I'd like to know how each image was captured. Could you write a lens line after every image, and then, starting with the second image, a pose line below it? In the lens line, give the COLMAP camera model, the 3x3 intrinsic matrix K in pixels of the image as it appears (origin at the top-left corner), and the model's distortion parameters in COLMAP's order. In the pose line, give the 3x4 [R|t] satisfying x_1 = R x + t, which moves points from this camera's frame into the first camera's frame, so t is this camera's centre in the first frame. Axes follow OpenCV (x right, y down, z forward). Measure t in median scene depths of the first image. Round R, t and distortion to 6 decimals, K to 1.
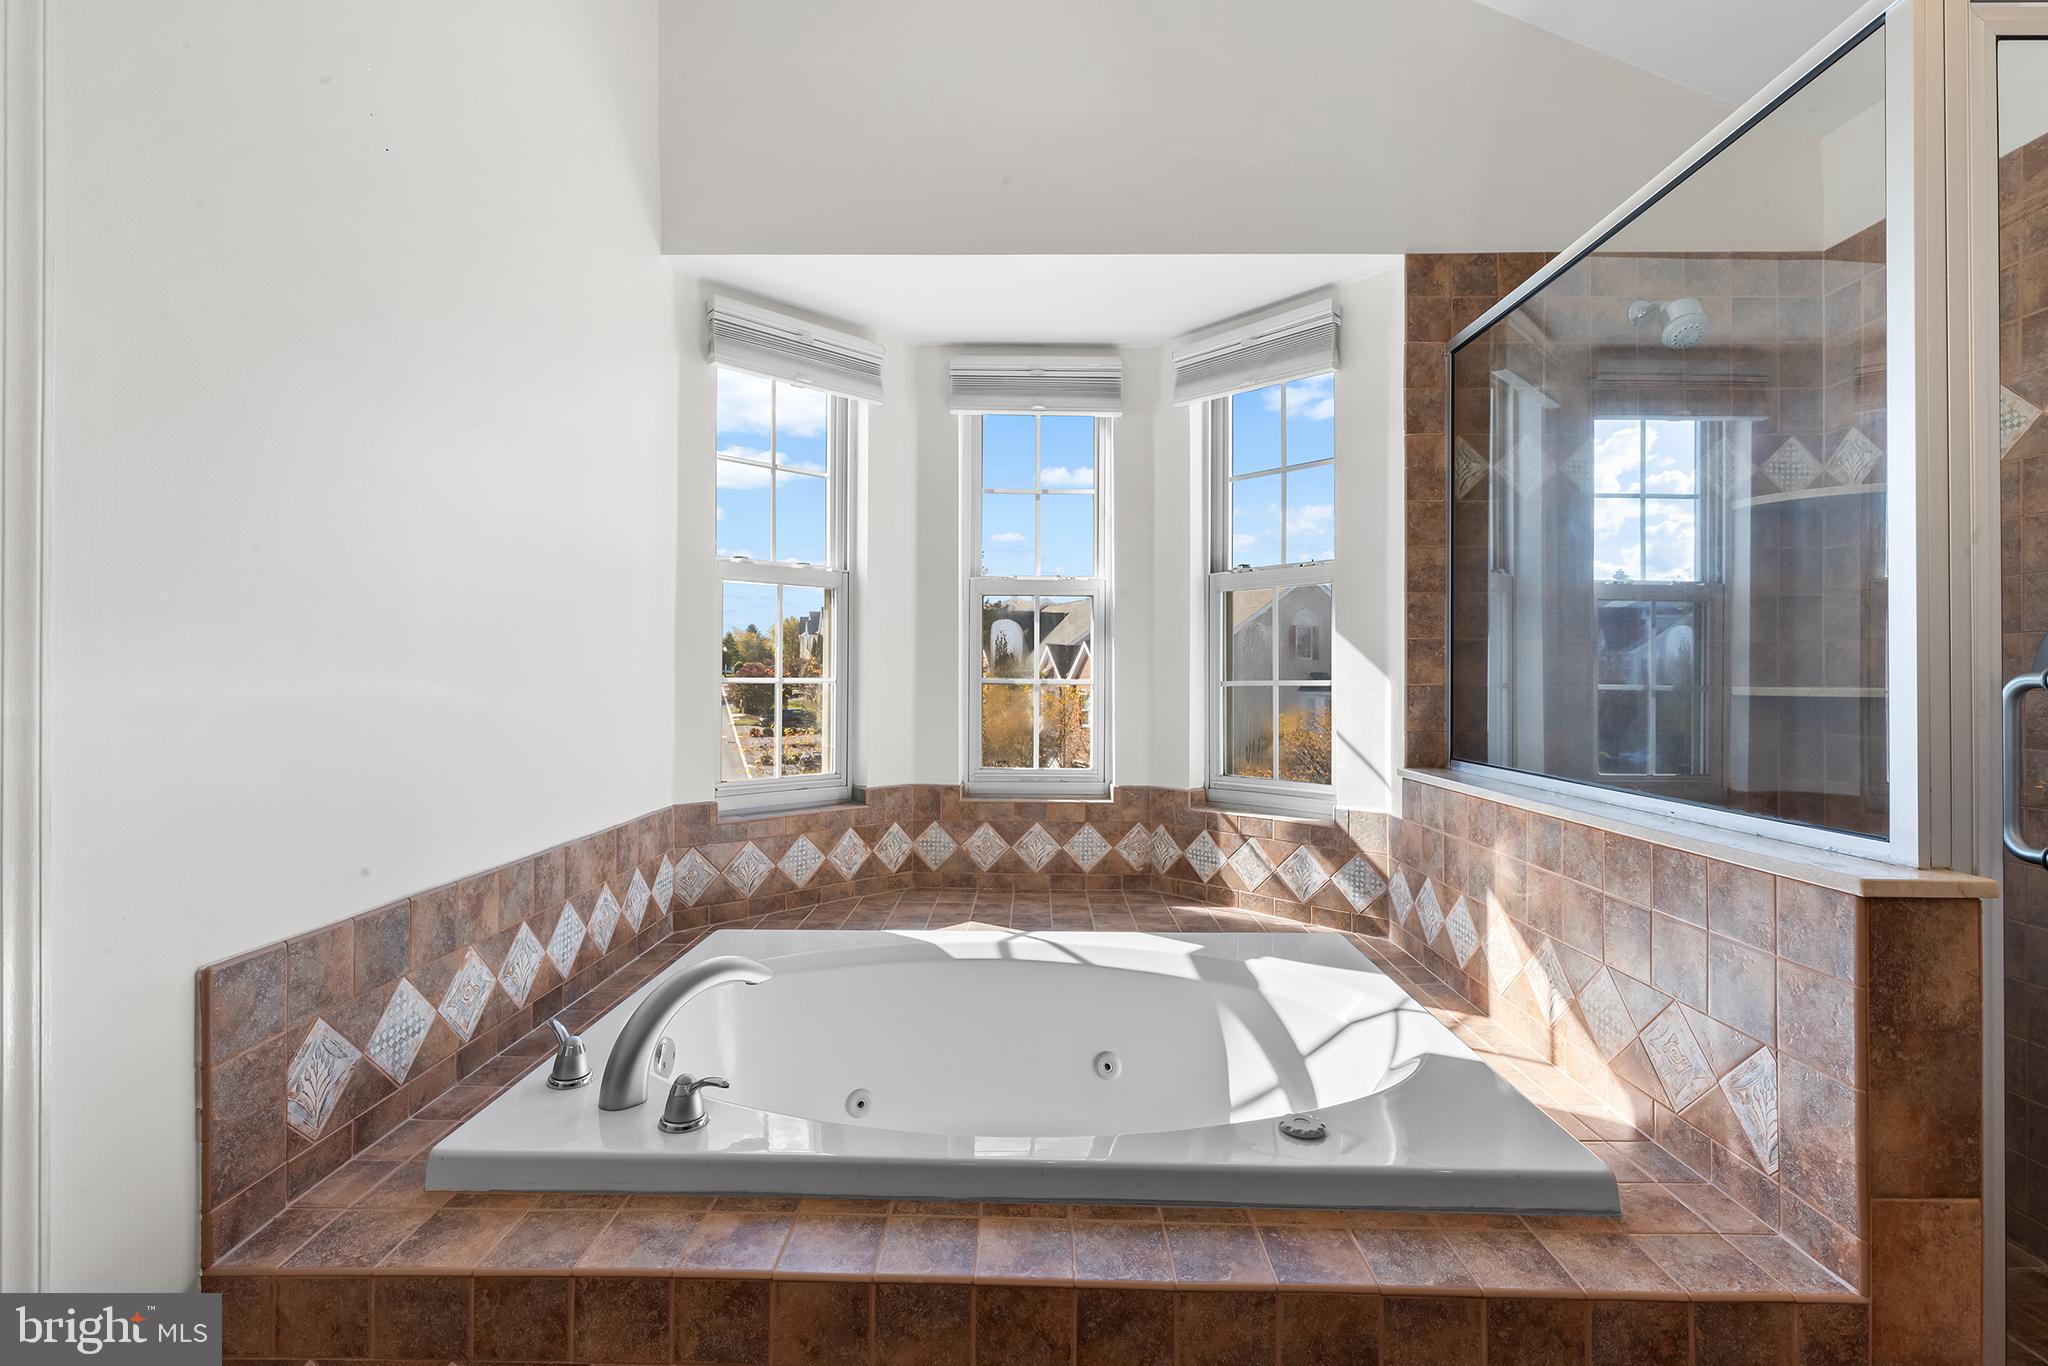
lens RADIAL K [[920.5, 0, 1027.3], [0, 920.5, 679.8], [0, 0, 1]] dist [0.001871, 0.000033]
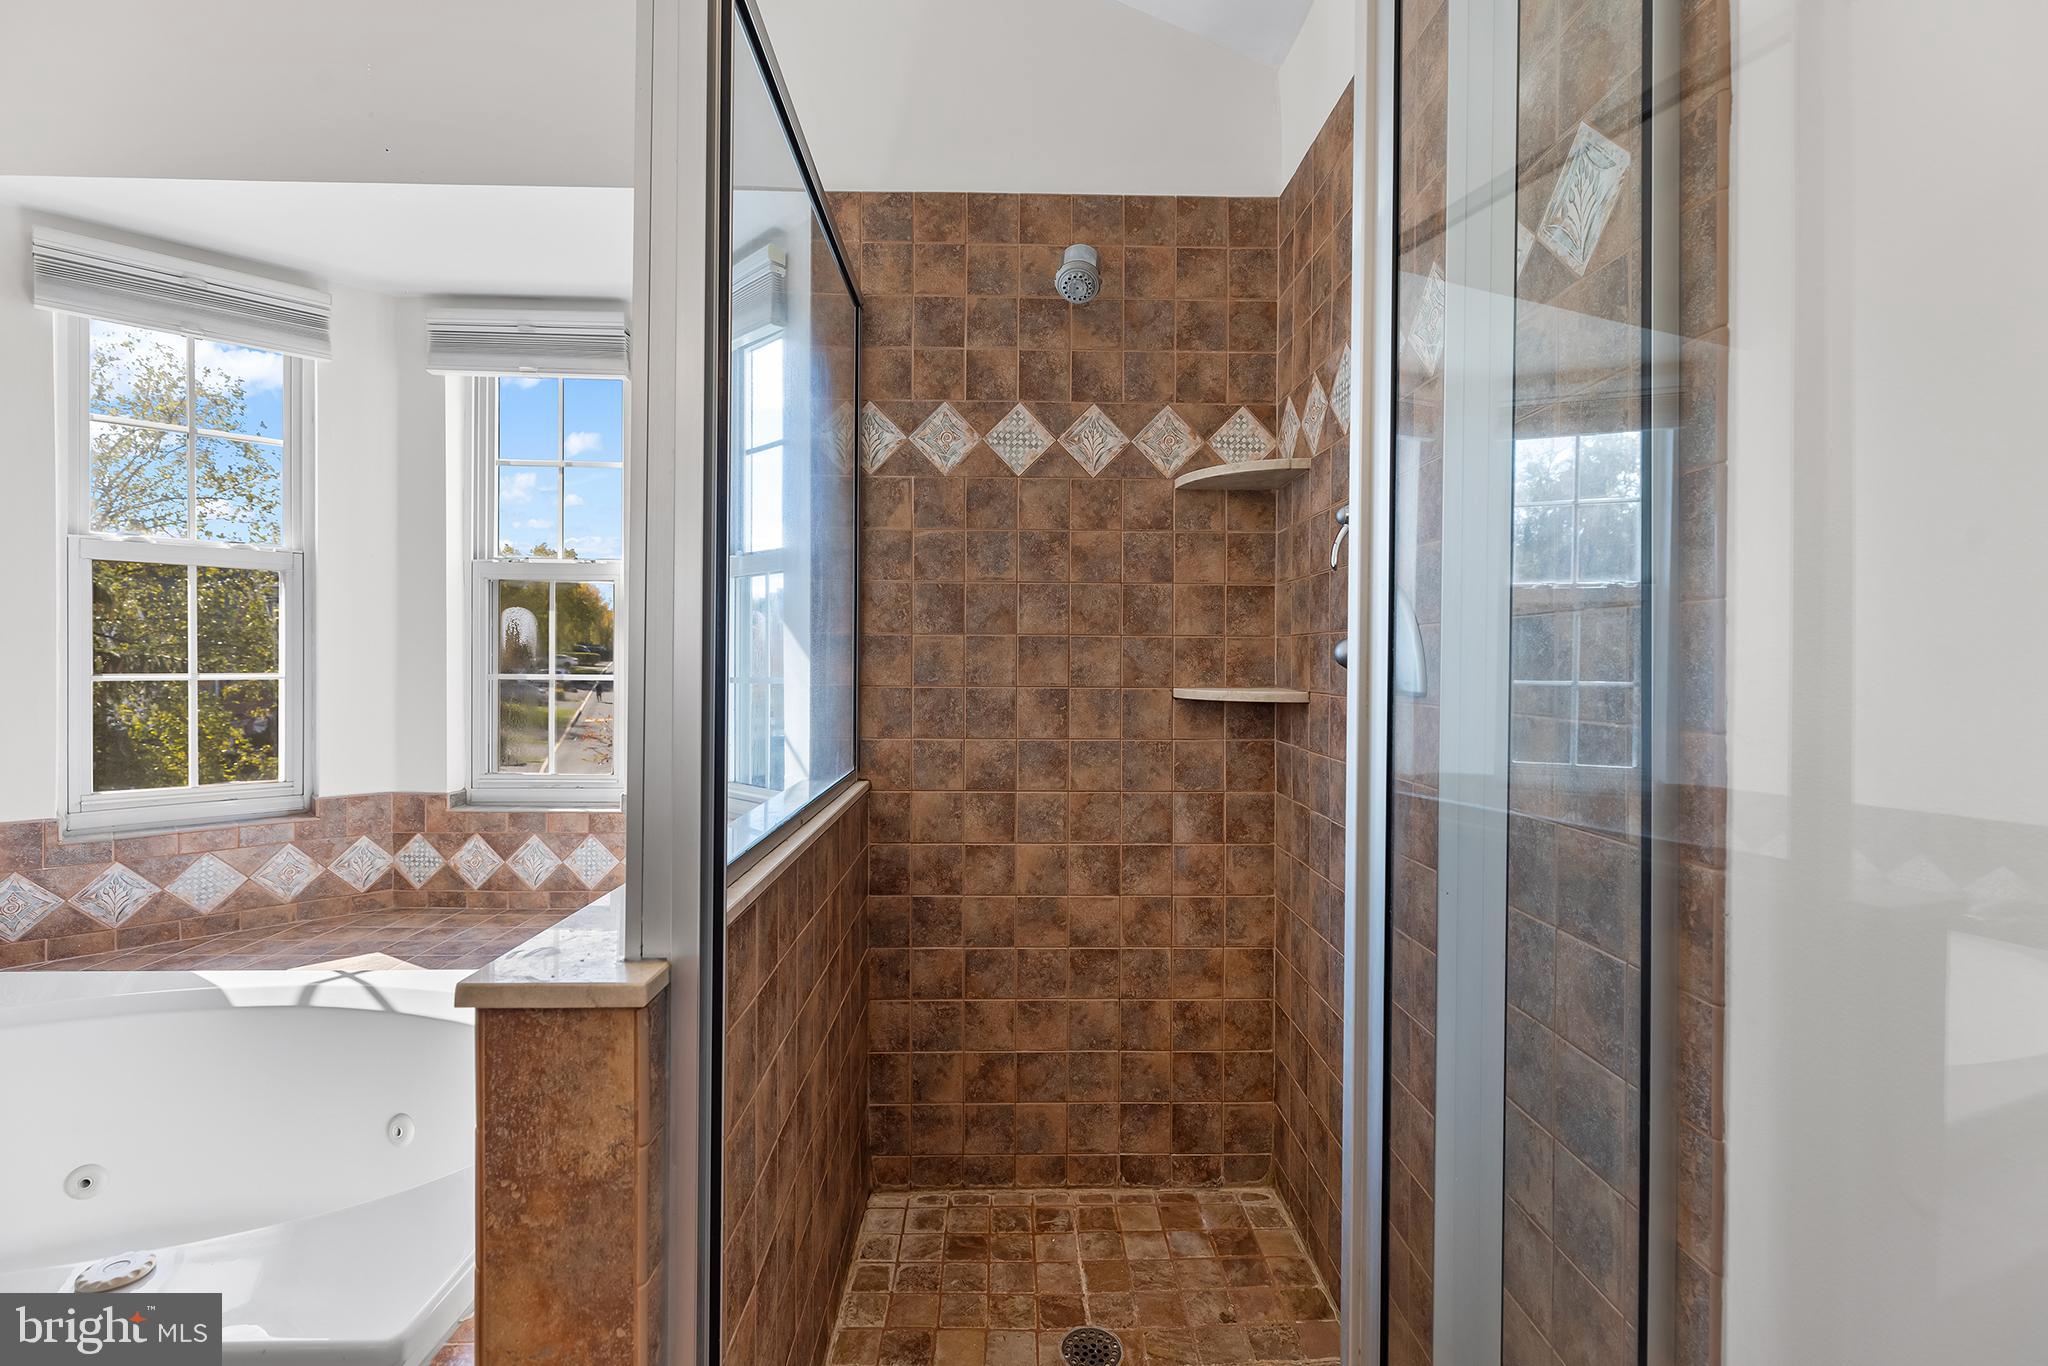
lens RADIAL K [[920.5, 0, 1022.3], [0, 920.5, 677.6], [0, 0, 1]] dist [0.001871, 0.000033]
pose [[0.999322, 0.000742, 0.036818, 0.470743], [-0.001344, 0.999866, 0.016331, -0.013401], [-0.036801, -0.016370, 0.999189, 0.092811]]
